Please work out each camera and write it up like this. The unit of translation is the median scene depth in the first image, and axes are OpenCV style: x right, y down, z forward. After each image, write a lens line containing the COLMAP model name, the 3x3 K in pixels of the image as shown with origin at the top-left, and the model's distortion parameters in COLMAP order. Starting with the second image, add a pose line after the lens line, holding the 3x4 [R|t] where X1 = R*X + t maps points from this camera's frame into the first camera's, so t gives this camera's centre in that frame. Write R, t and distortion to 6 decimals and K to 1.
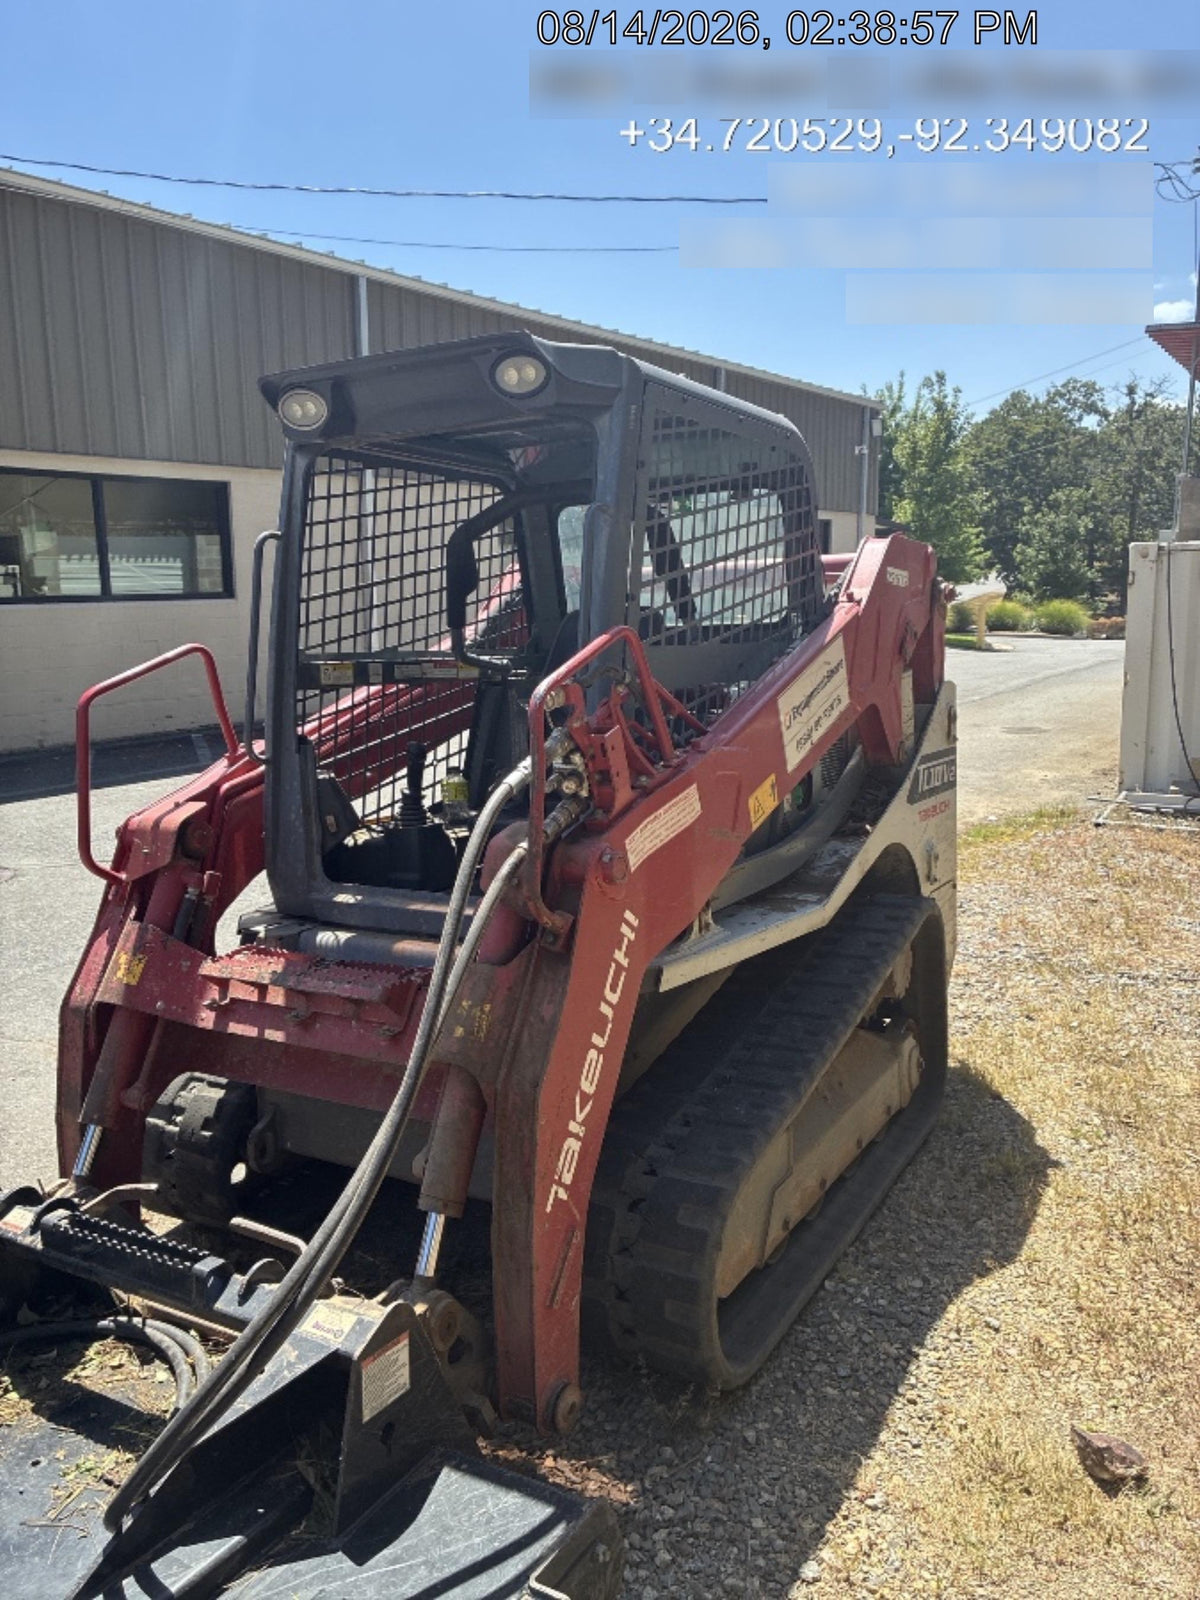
lens RADIAL K [[1167.3, 0, 630.6], [0, 1167.3, 804.6], [0, 0, 1]] dist [0.035612, -0.054636]
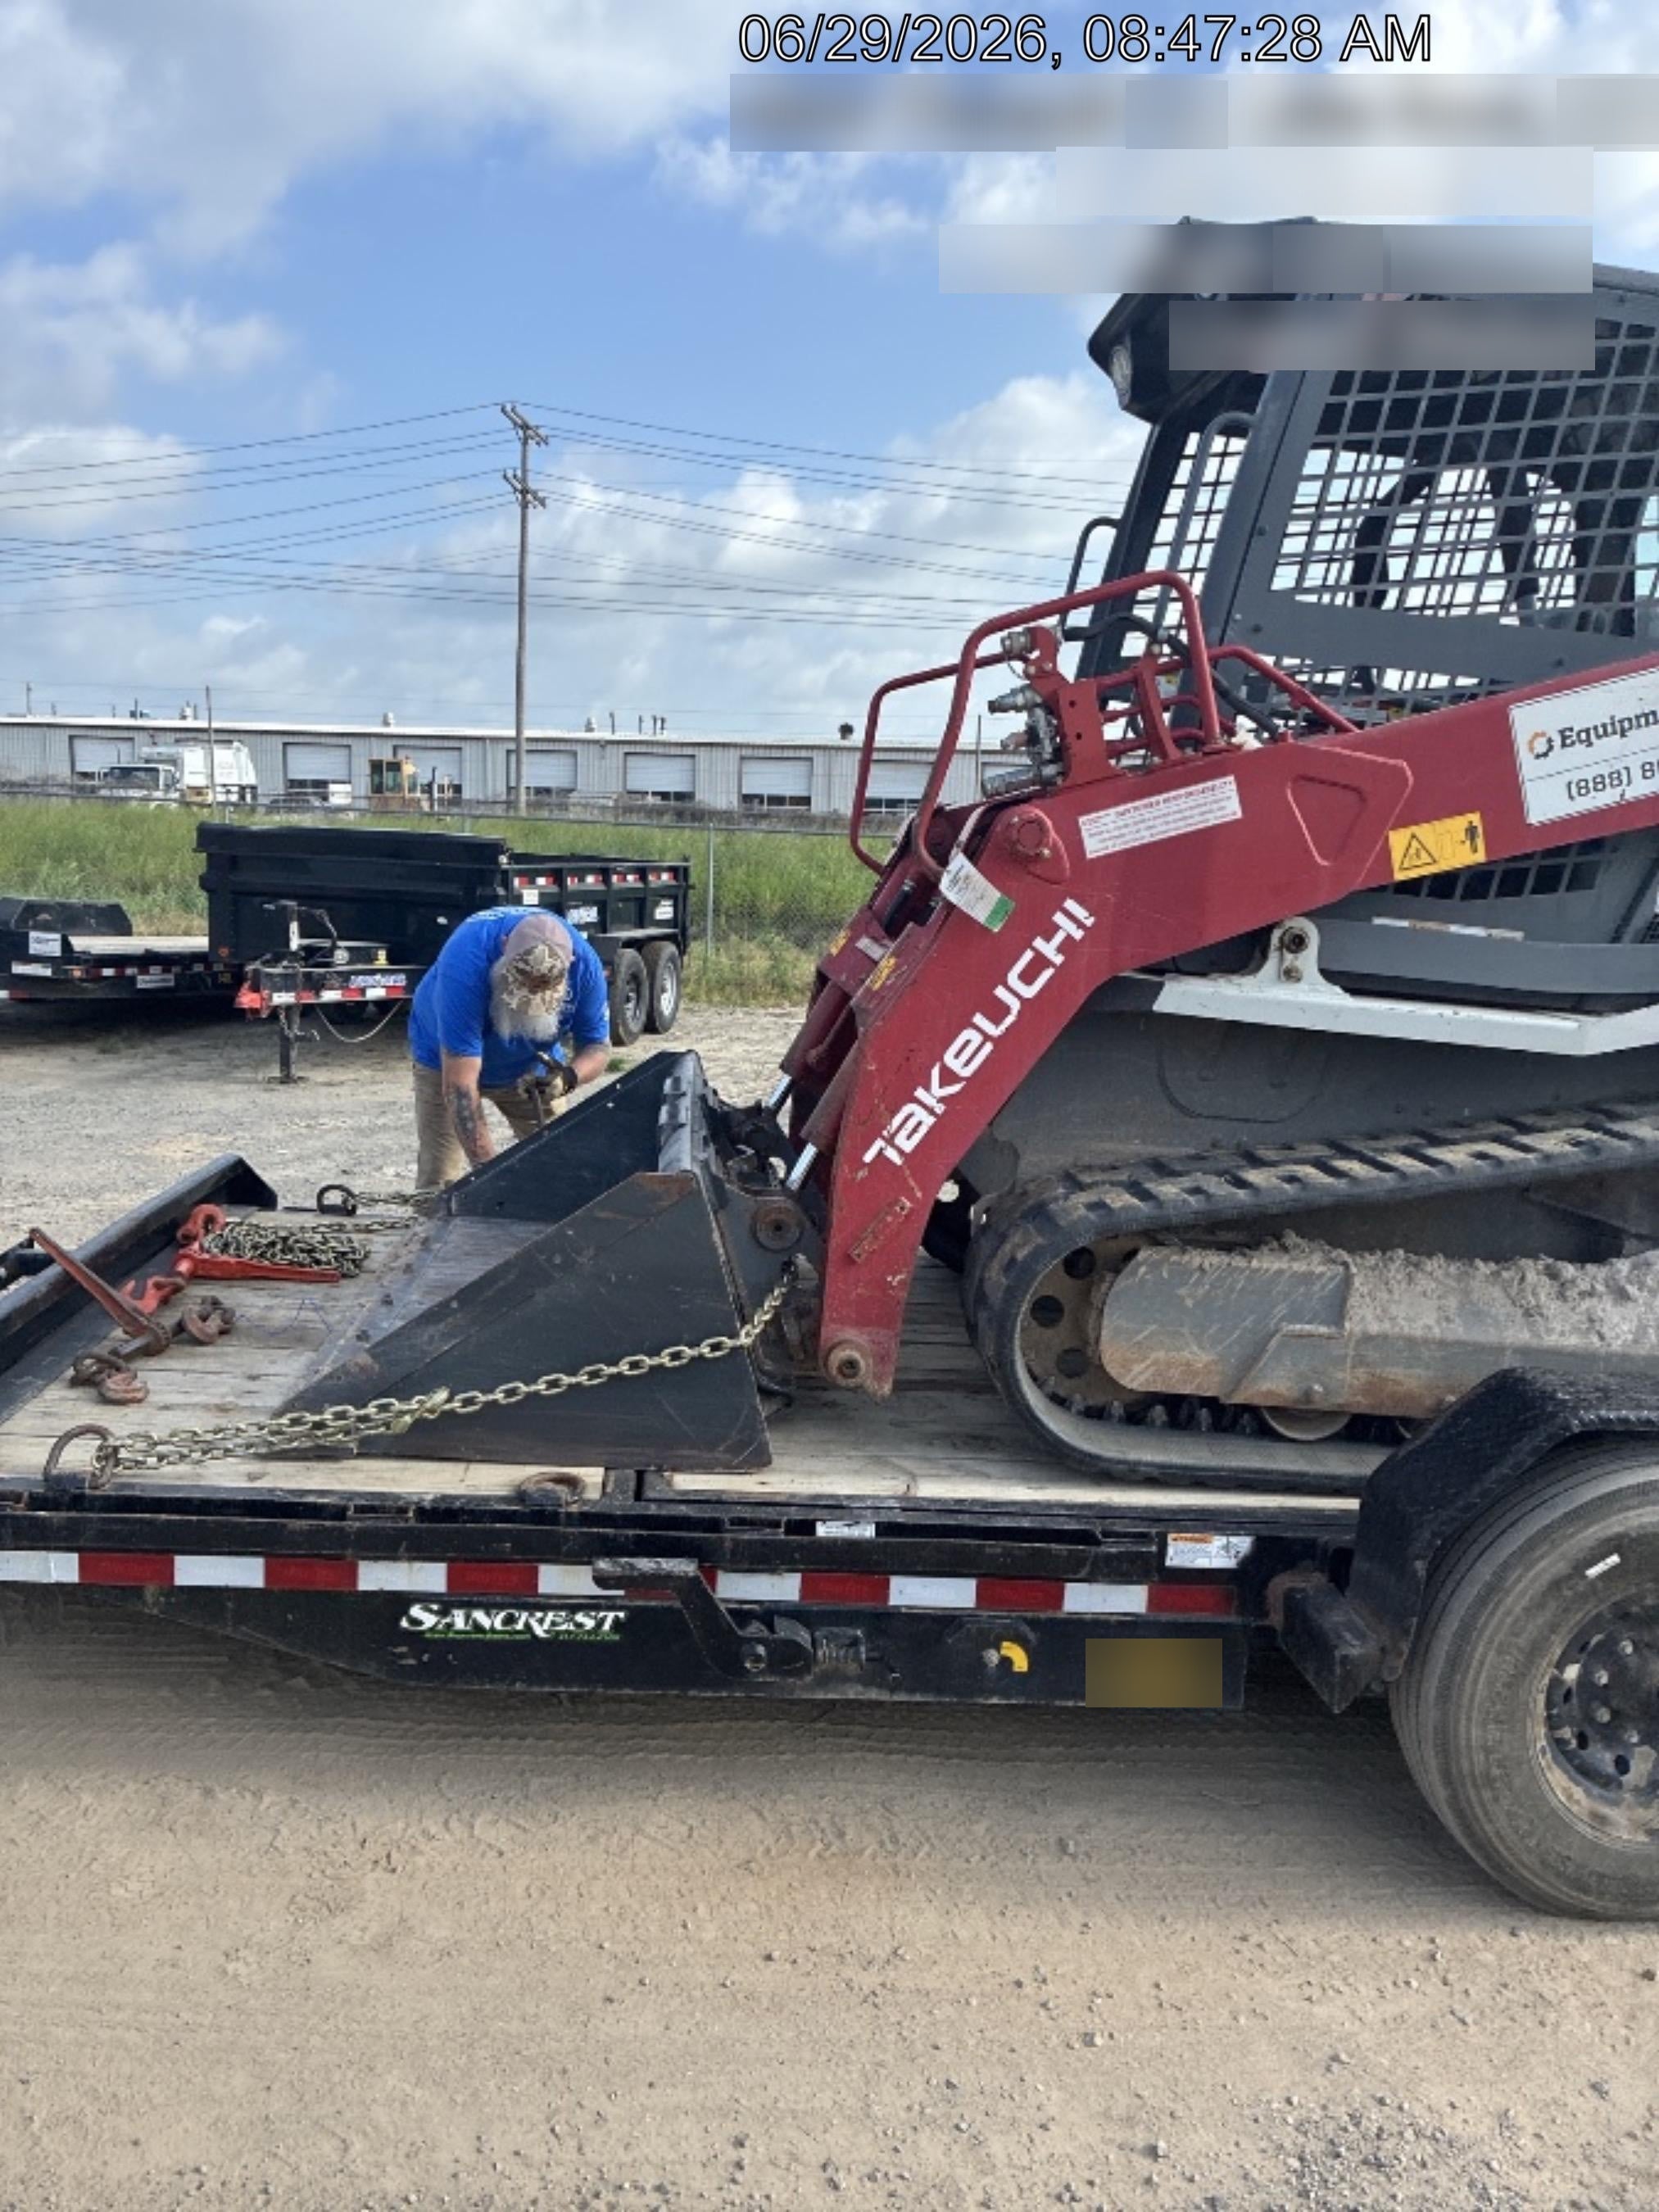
lens RADIAL K [[1613.8, 0, 871.8], [0, 1613.8, 1112.4], [0, 0, 1]] dist [0.035612, -0.054636]
pose [[0.566392, 0.222347, -0.793575, 0.923519], [-0.196214, 0.971610, 0.132188, 0.115472], [0.800437, 0.080840, 0.593940, 0.173595]]
